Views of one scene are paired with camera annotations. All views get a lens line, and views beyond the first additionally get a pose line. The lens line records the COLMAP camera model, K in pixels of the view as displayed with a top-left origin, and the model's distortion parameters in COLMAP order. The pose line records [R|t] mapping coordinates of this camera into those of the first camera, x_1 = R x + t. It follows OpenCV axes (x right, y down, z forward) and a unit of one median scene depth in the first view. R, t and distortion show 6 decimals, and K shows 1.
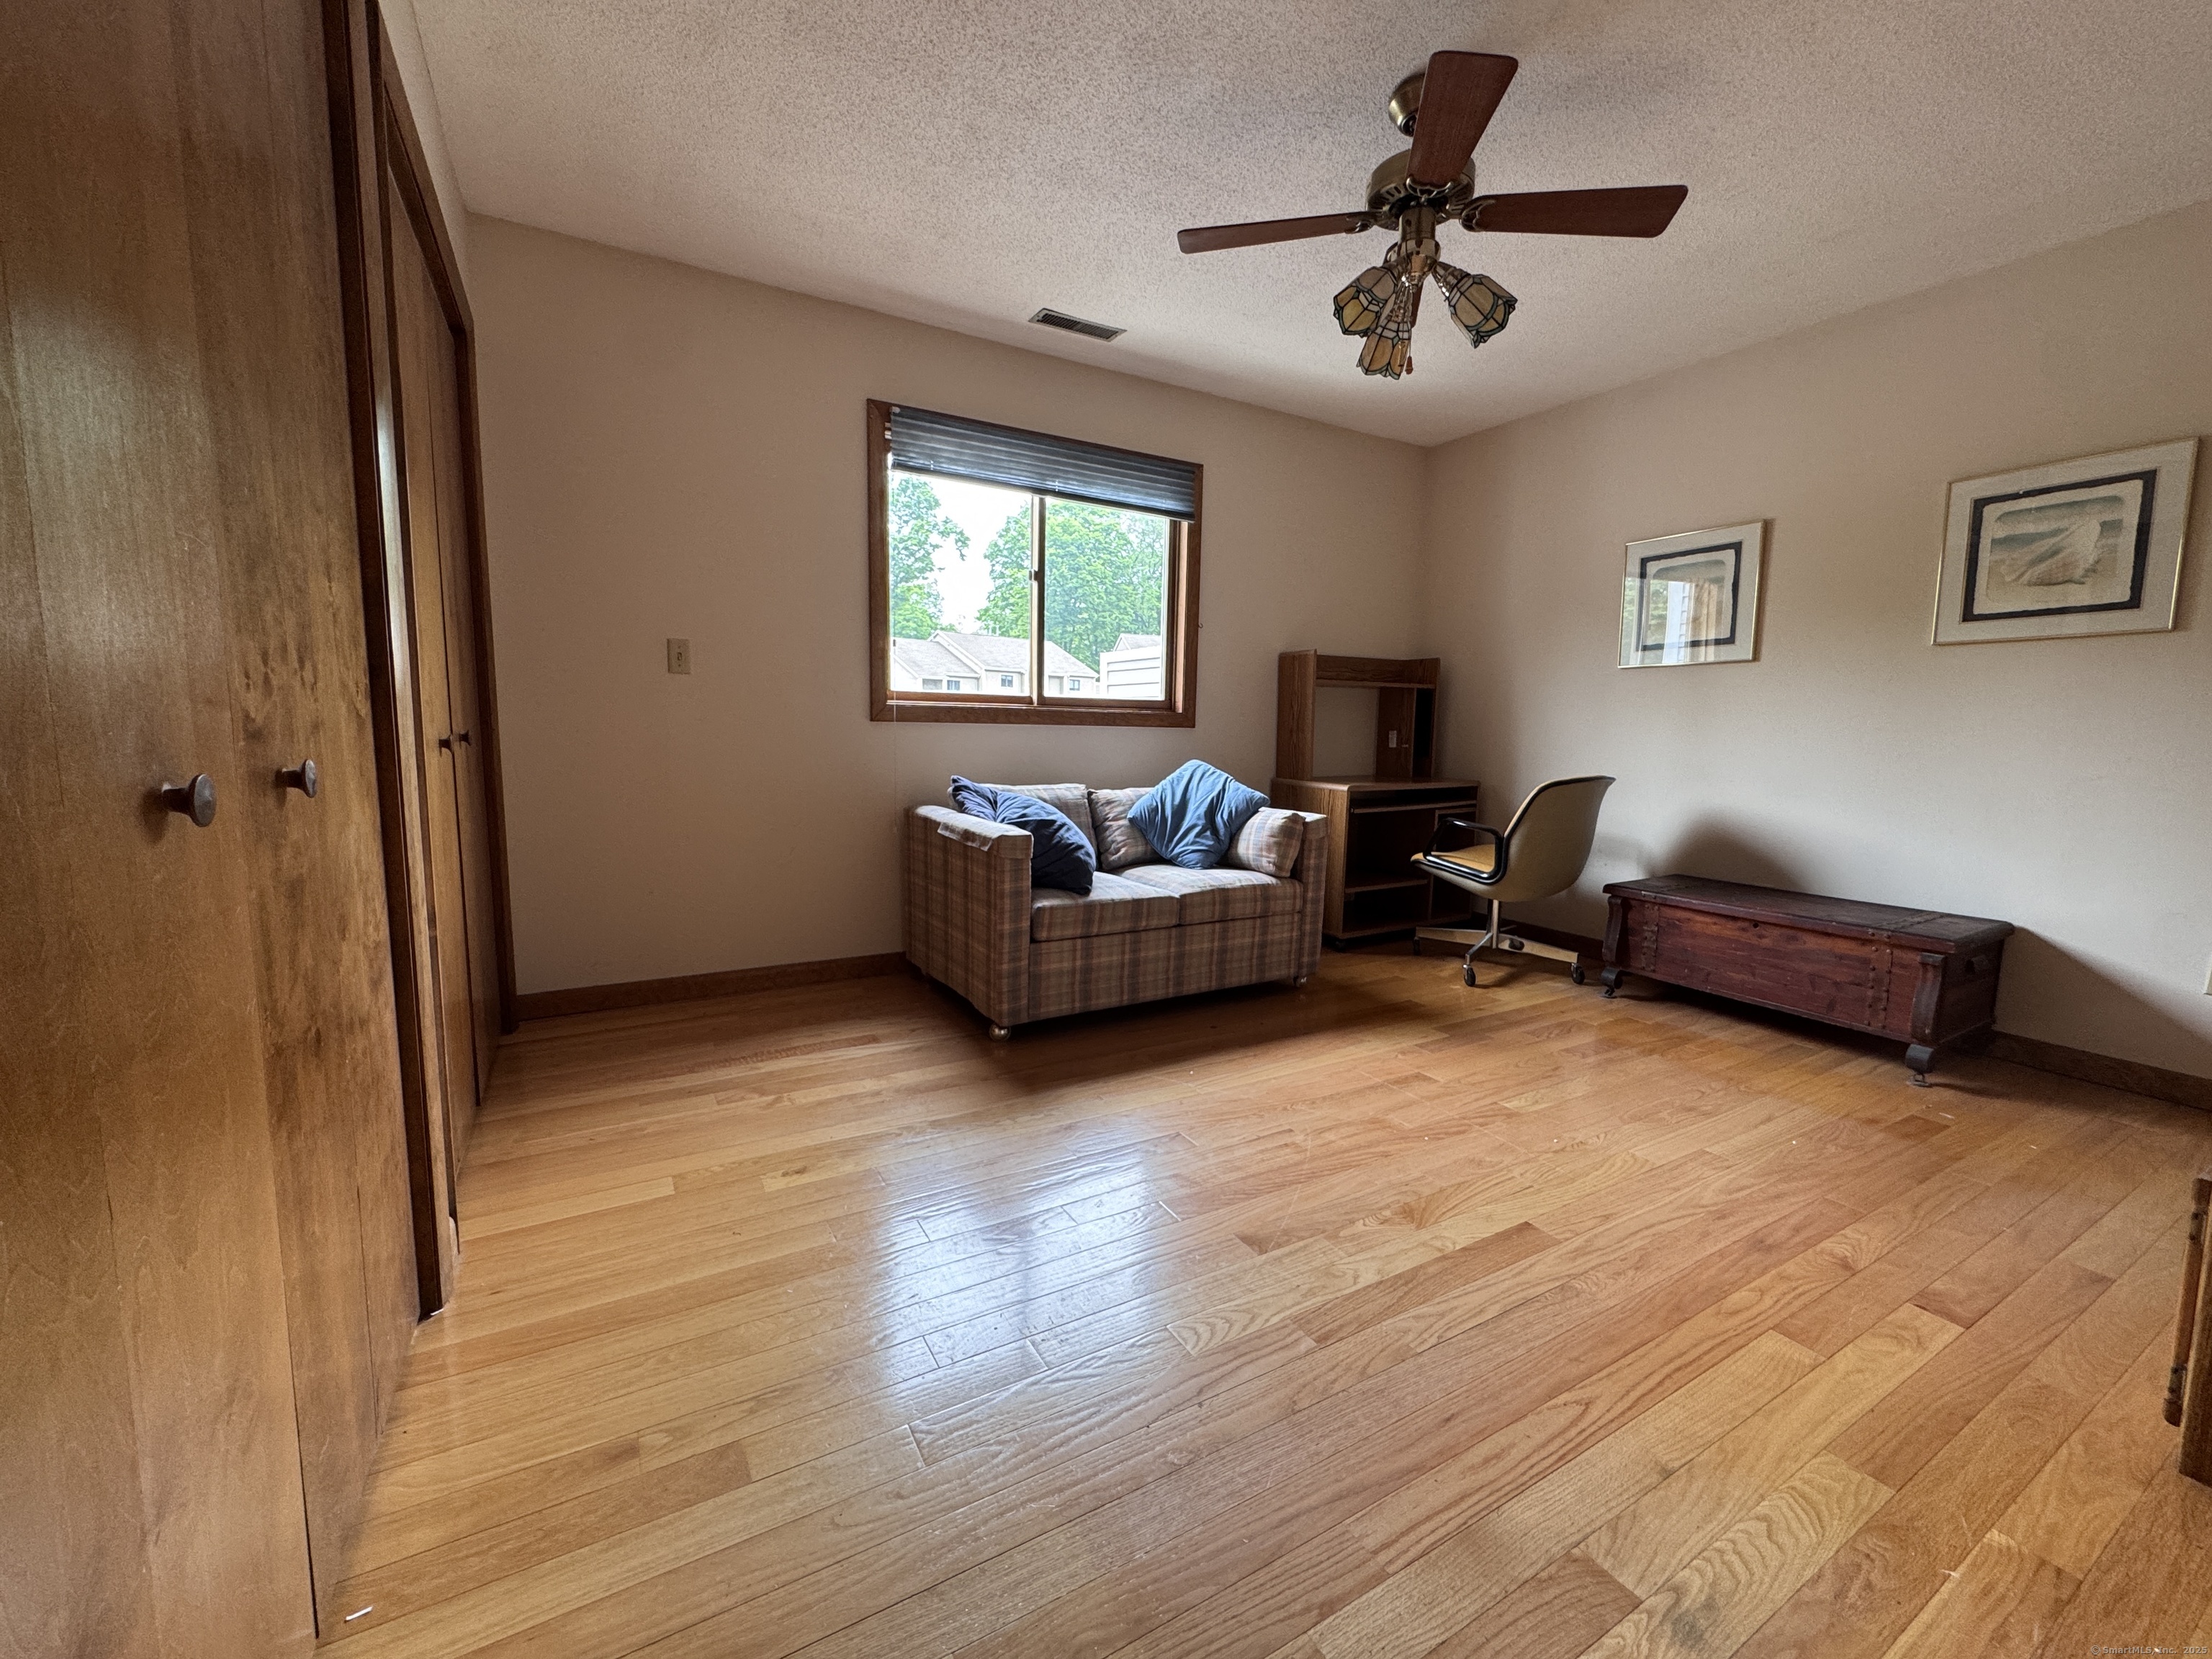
lens RADIAL K [[885.1, 0, 1106.0], [0, 885.1, 829.5], [0, 0, 1]] dist [-0.005163, -0.000027]
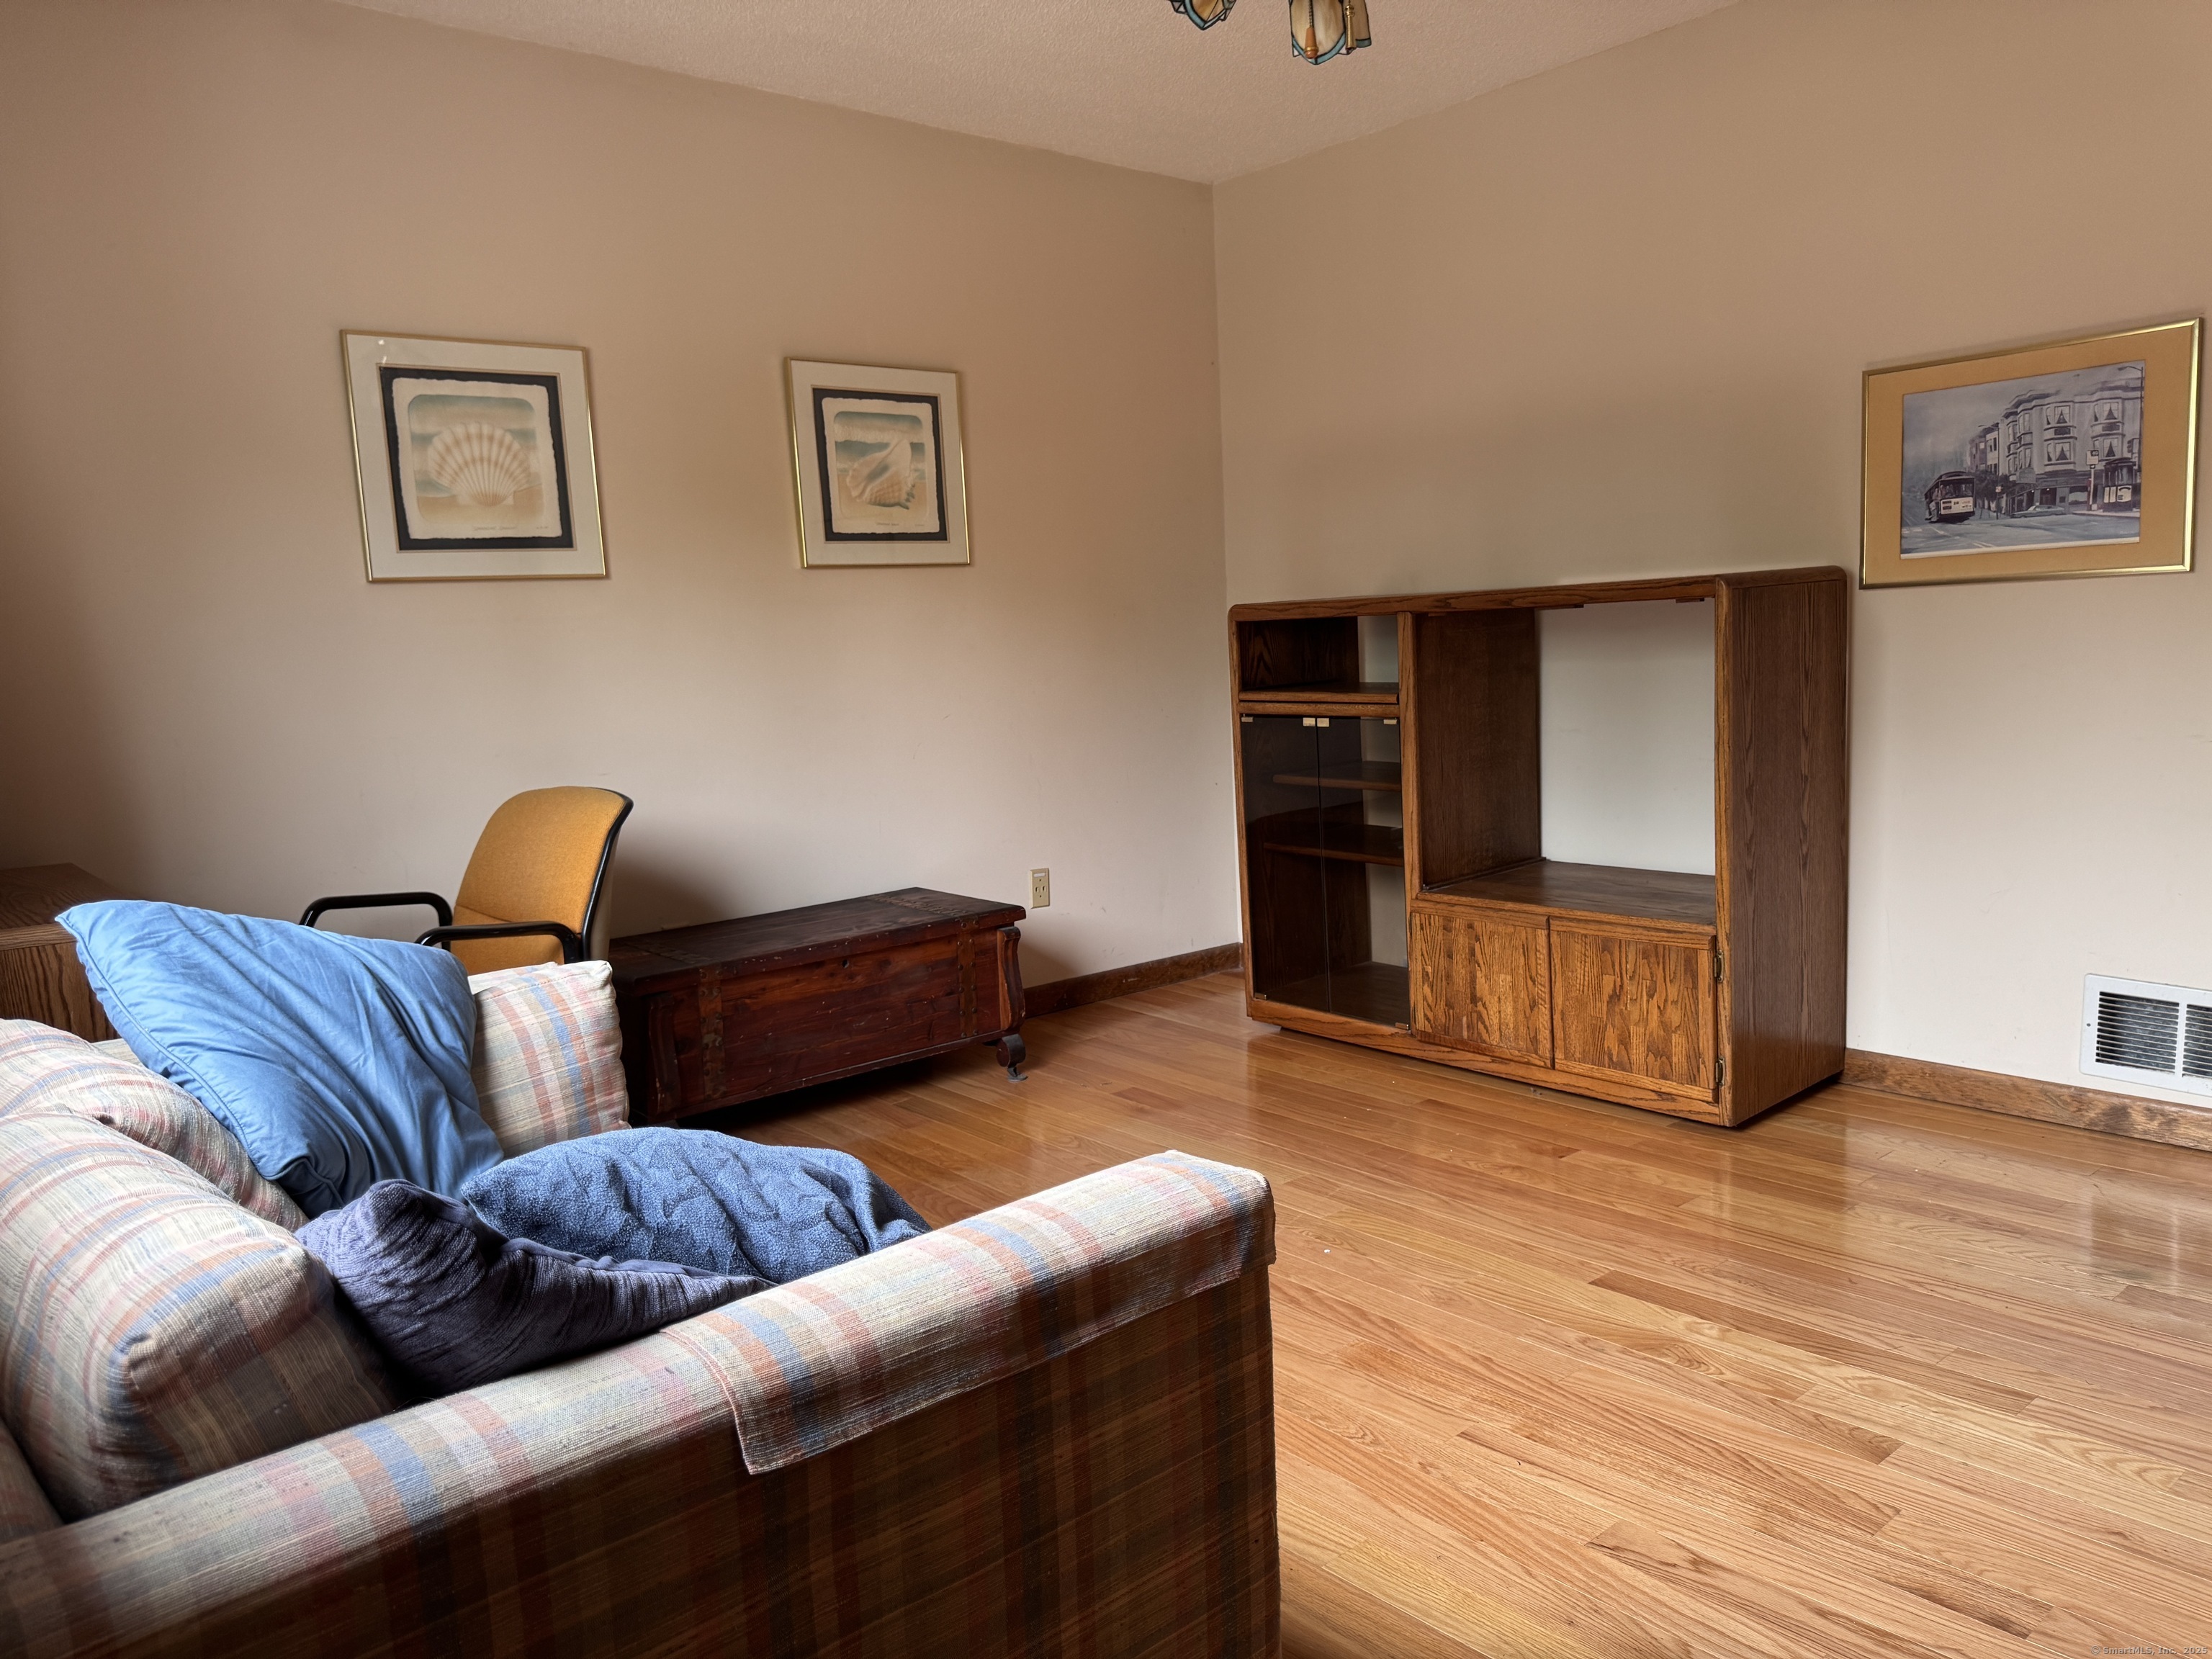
lens RADIAL K [[1540.2, 0, 1106.0], [0, 1540.2, 829.5], [0, 0, 1]] dist [0.124840, -0.231255]
pose [[-0.184745, -0.124251, 0.974901, -0.540941], [0.161046, 0.974739, 0.154749, -0.170025], [-0.969502, 0.185593, -0.160068, 1.118680]]
